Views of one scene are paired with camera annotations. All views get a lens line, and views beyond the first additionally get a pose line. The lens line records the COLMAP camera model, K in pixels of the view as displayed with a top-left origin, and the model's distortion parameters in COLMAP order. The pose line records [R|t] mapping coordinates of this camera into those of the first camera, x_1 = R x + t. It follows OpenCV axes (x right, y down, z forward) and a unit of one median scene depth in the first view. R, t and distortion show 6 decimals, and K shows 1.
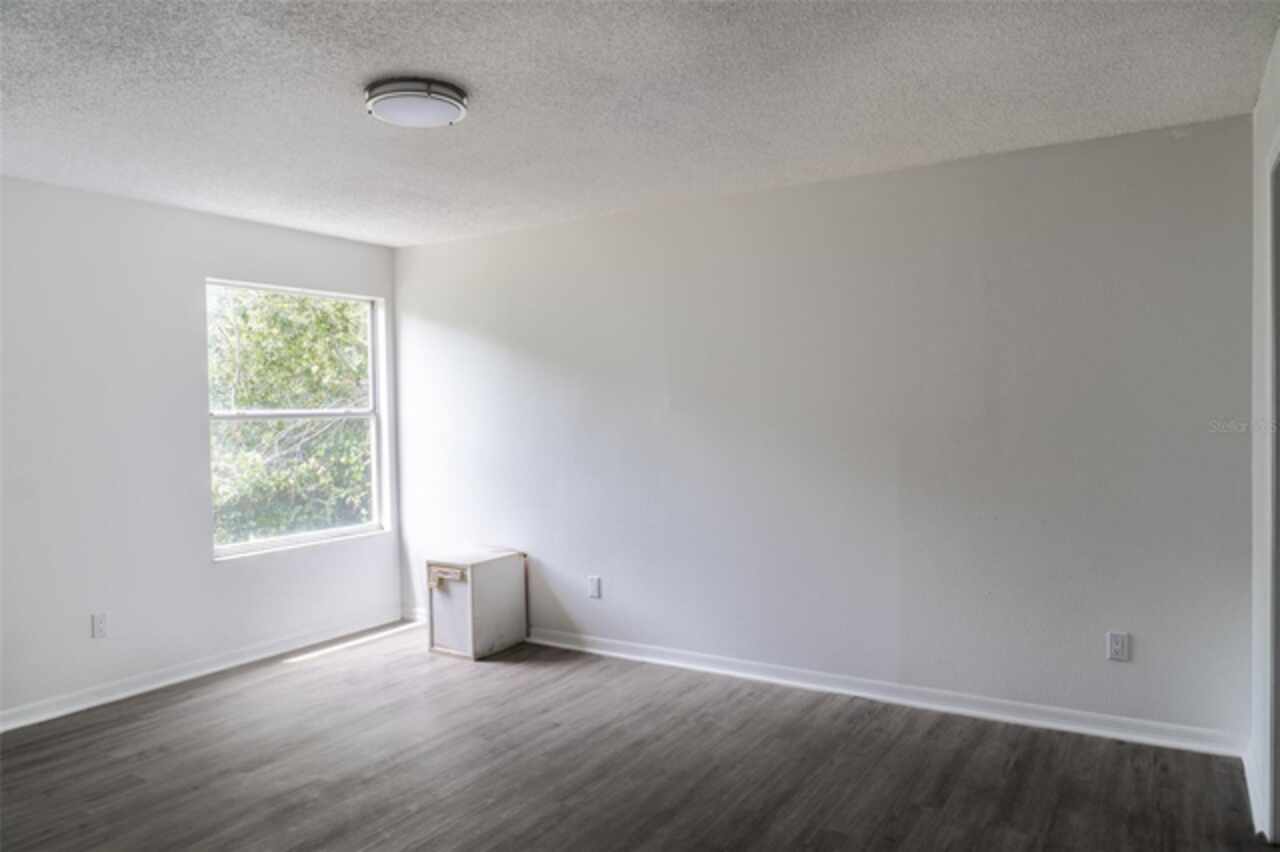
lens RADIAL K [[852.5, 0, 643.3], [0, 852.5, 422.1], [0, 0, 1]] dist [-0.012445, -0.006790]
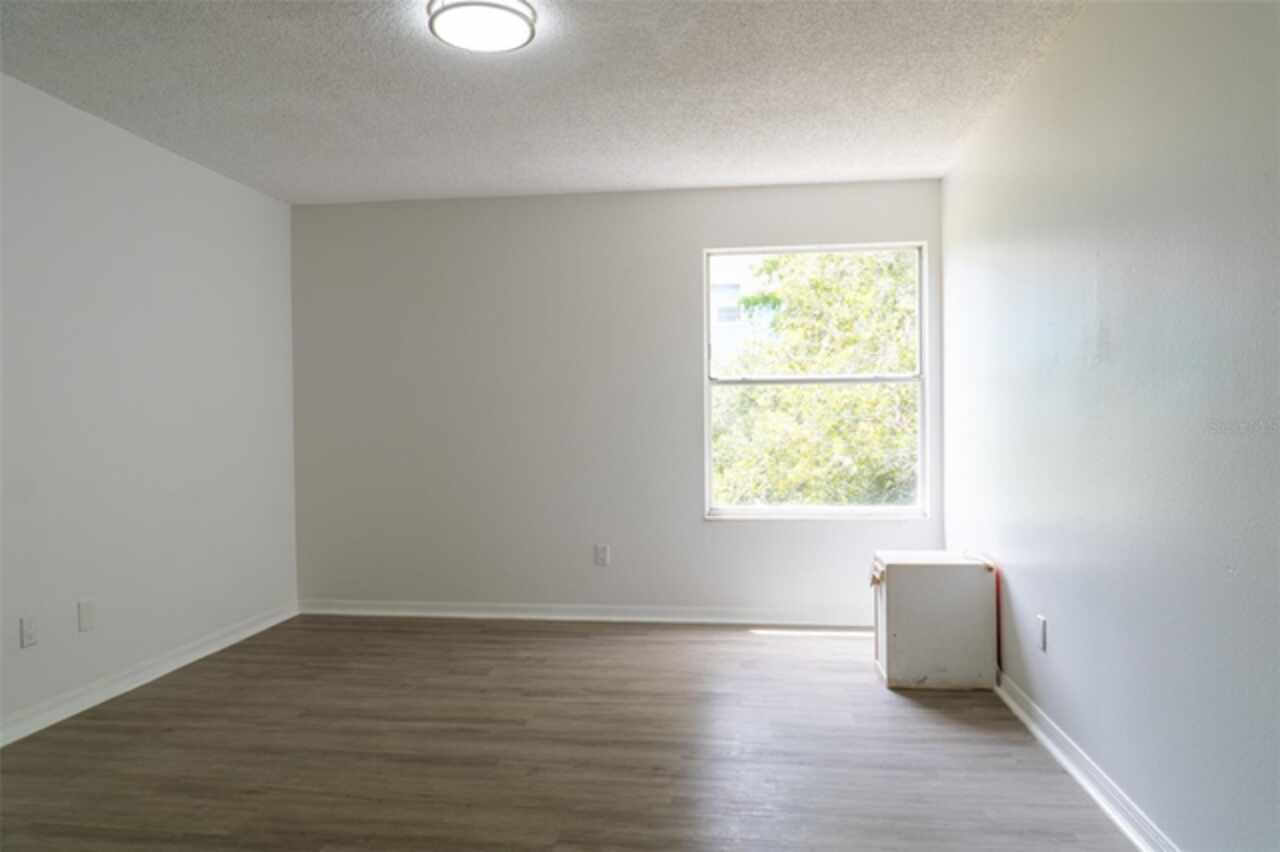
lens RADIAL K [[852.5, 0, 641.6], [0, 852.5, 427.5], [0, 0, 1]] dist [-0.012445, -0.006790]
pose [[0.417923, 0.021772, -0.908221, 0.415502], [-0.012754, 0.999755, 0.018098, 0.032242], [0.908393, 0.004020, 0.418098, 0.479502]]
